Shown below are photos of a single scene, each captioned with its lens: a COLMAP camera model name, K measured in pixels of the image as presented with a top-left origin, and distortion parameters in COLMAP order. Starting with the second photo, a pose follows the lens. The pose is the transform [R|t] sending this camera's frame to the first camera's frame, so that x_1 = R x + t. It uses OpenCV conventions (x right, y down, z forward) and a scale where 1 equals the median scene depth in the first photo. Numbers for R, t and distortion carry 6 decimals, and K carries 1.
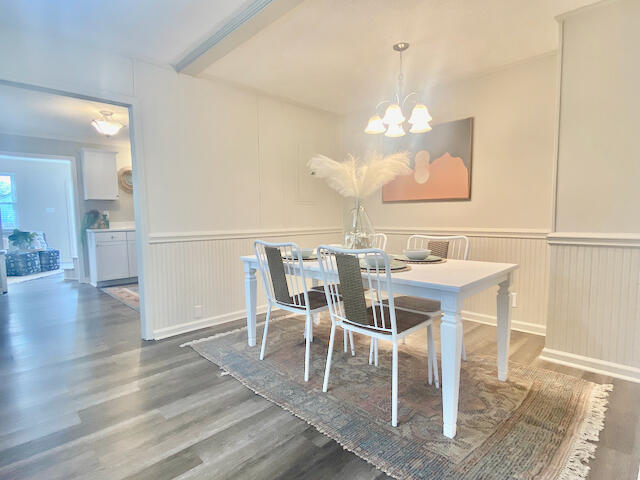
lens RADIAL K [[331.2, 0, 300.3], [0, 331.2, 236.3], [0, 0, 1]] dist [-0.007456, -0.009633]
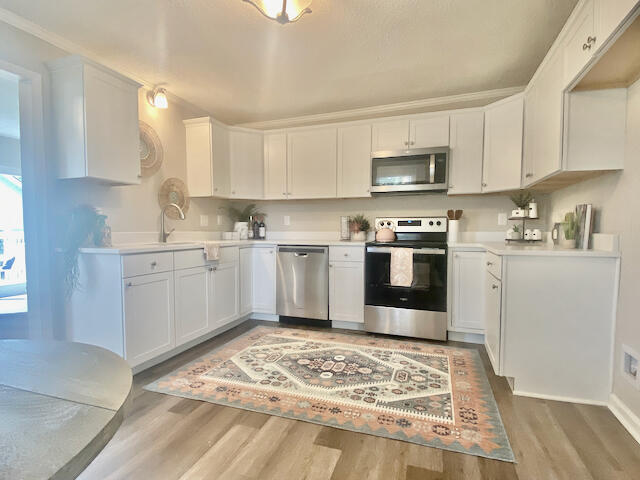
lens RADIAL K [[331.2, 0, 311.0], [0, 331.2, 240.6], [0, 0, 1]] dist [-0.007456, -0.009633]
pose [[0.896087, -0.000103, 0.443879, -0.529054], [0.014757, 0.999454, -0.029559, -0.012453], [-0.443633, 0.033037, 0.895599, 0.454315]]
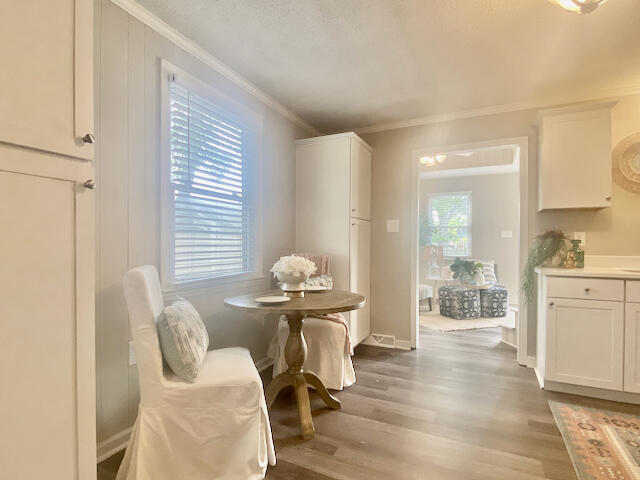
lens RADIAL K [[331.2, 0, 325.1], [0, 331.2, 258.7], [0, 0, 1]] dist [-0.007456, -0.009633]
pose [[0.348503, 0.052927, -0.935812, -0.260361], [-0.065867, 0.997319, 0.031877, -0.027864], [0.934991, 0.050530, 0.351055, 0.474243]]
